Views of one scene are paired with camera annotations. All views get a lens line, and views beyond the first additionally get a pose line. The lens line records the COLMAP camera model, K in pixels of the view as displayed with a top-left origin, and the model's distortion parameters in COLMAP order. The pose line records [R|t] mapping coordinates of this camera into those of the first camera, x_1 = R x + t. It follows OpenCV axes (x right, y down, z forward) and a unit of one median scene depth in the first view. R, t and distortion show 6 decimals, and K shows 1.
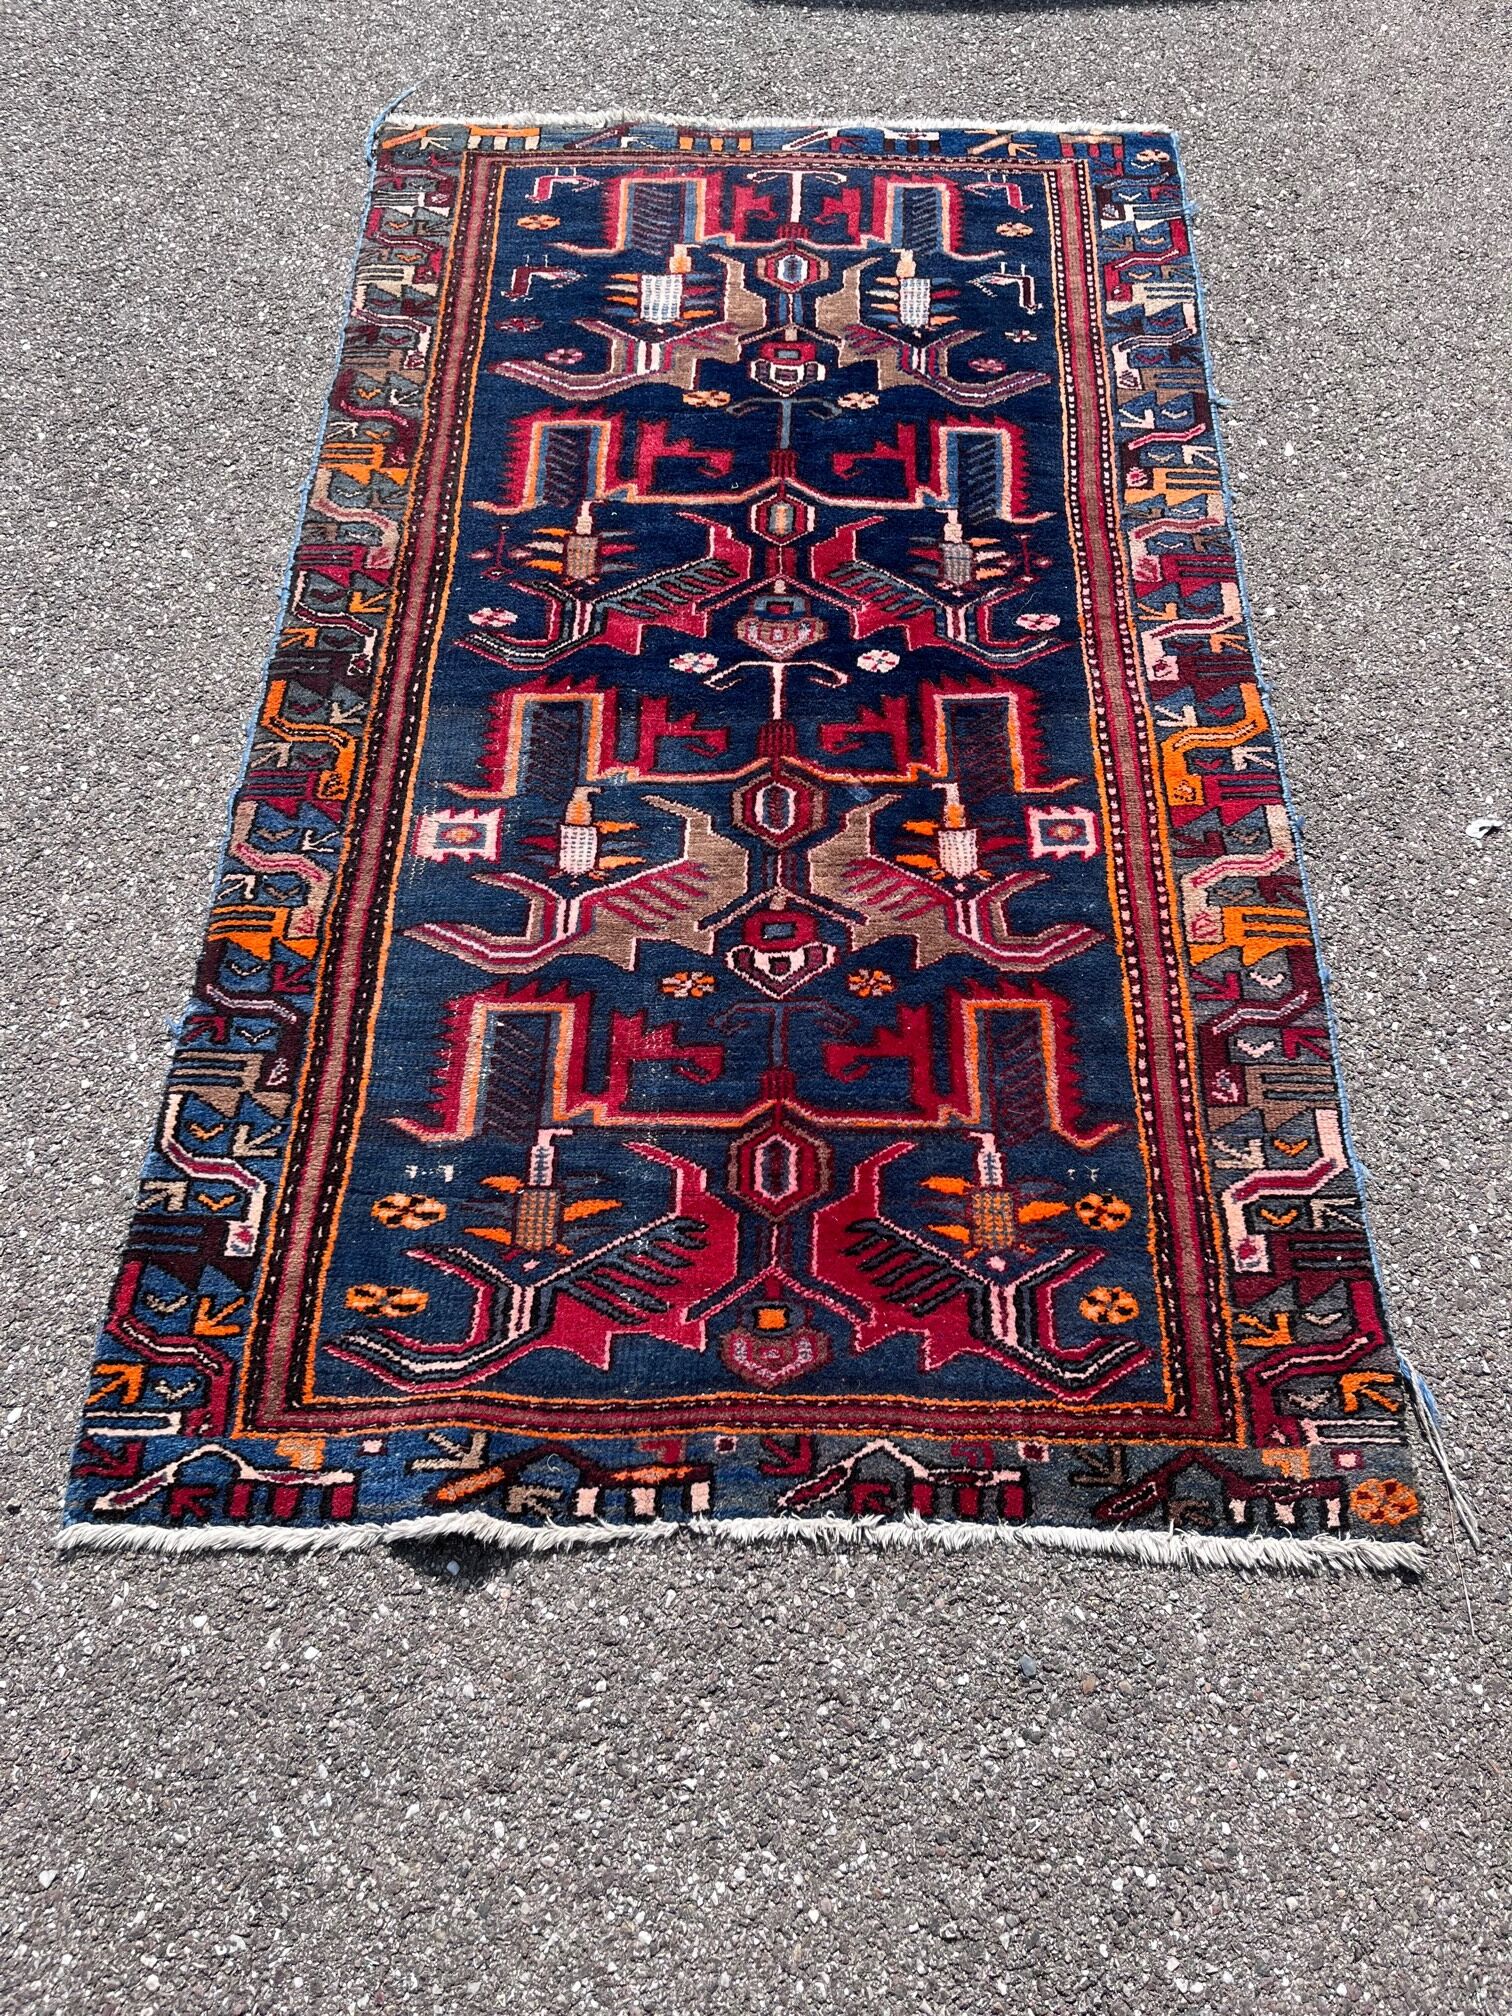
lens RADIAL K [[1509.9, 0, 781.0], [0, 1509.9, 1011.3], [0, 0, 1]] dist [0.037895, -0.031548]
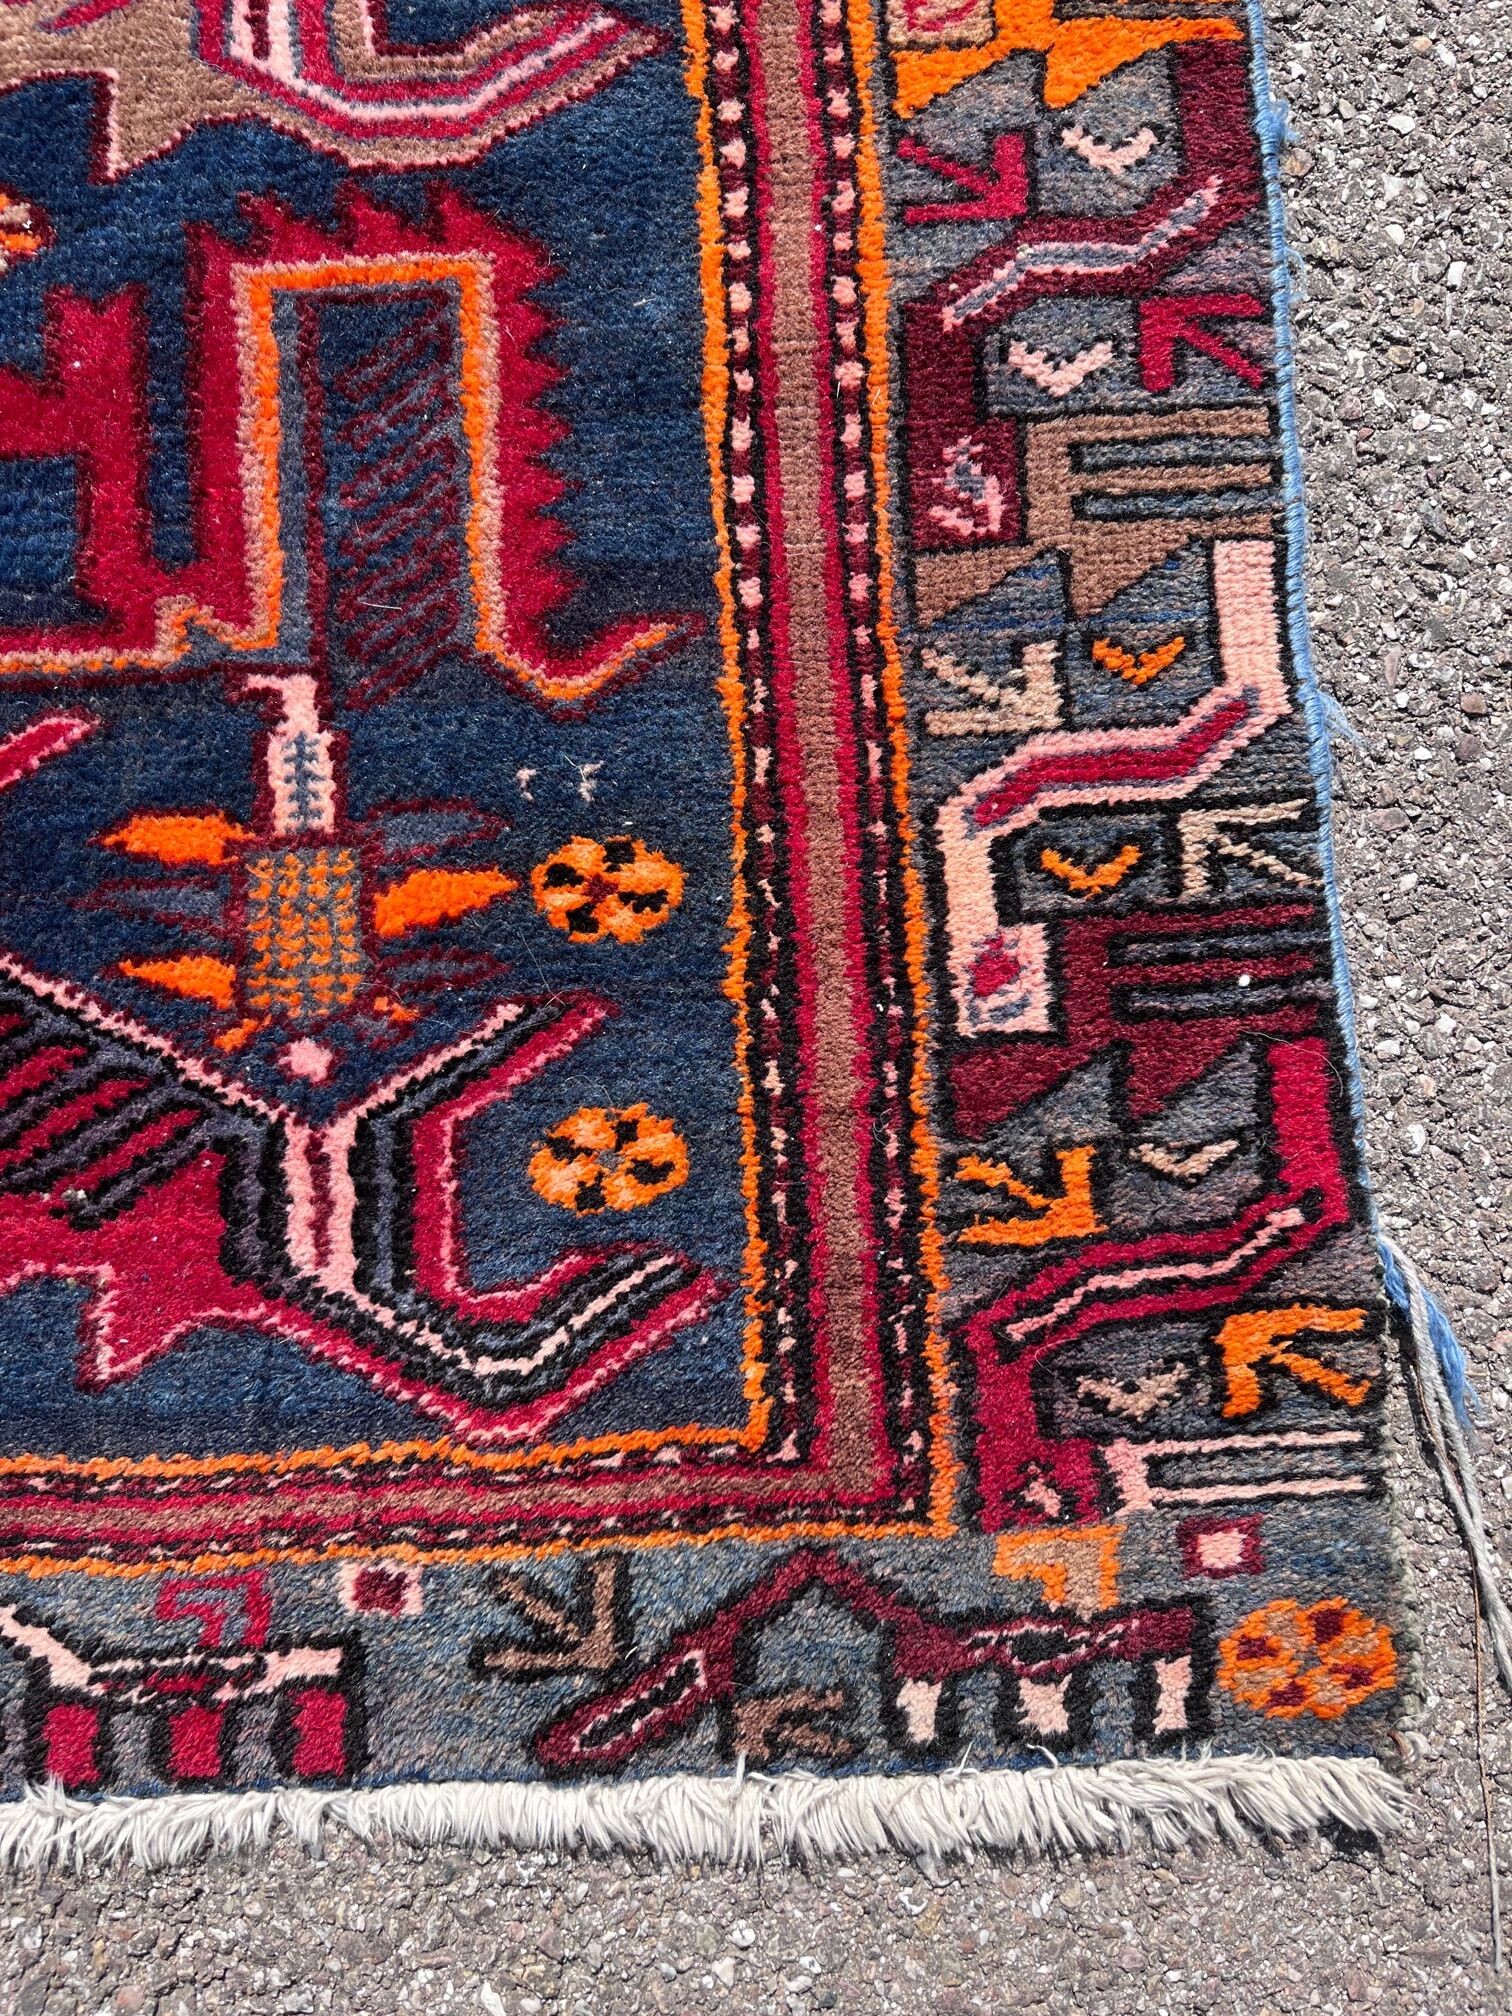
lens RADIAL K [[1700.0, 0, 683.2], [0, 1700.0, 1072.2], [0, 0, 1]] dist [0.073651, -0.121420]
pose [[0.997722, -0.066845, 0.009096, 0.218761], [0.057764, 0.916155, 0.396641, 0.011992], [-0.034847, -0.395212, 0.917929, 0.593230]]
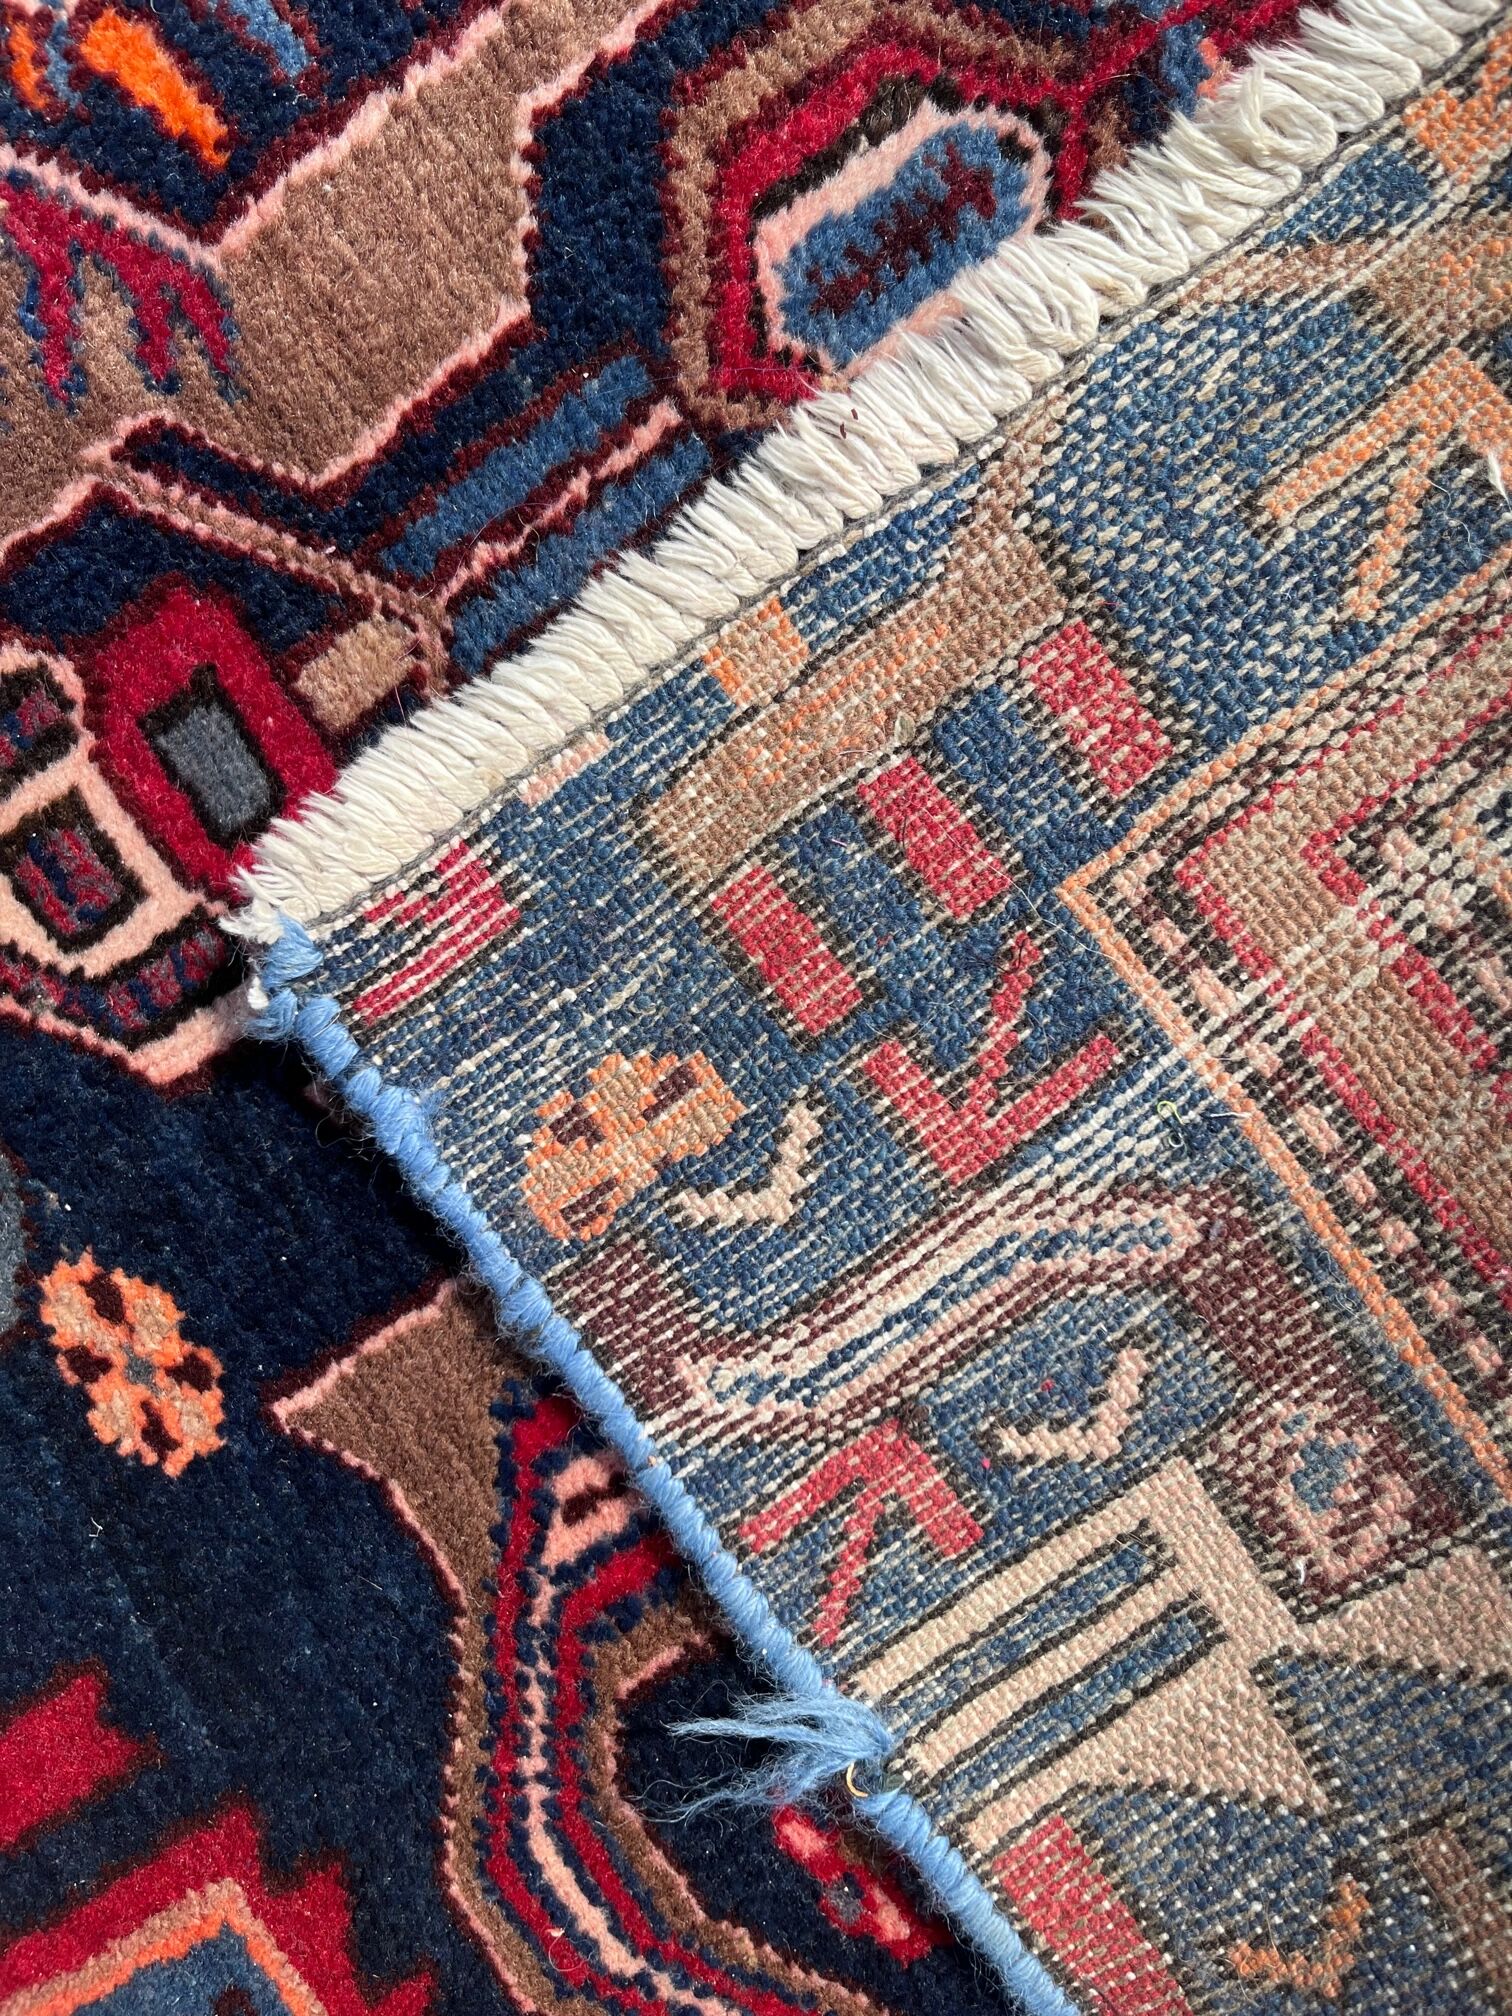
lens RADIAL K [[1530.7, 0, 756.0], [0, 1530.7, 1008.0], [0, 0, 1]] dist [0.062421, -0.098338]
pose [[0.585525, 0.807452, -0.071990, 0.097537], [-0.613941, 0.499681, 0.611061, -0.768353], [0.529374, -0.313593, 0.788304, 1.237063]]
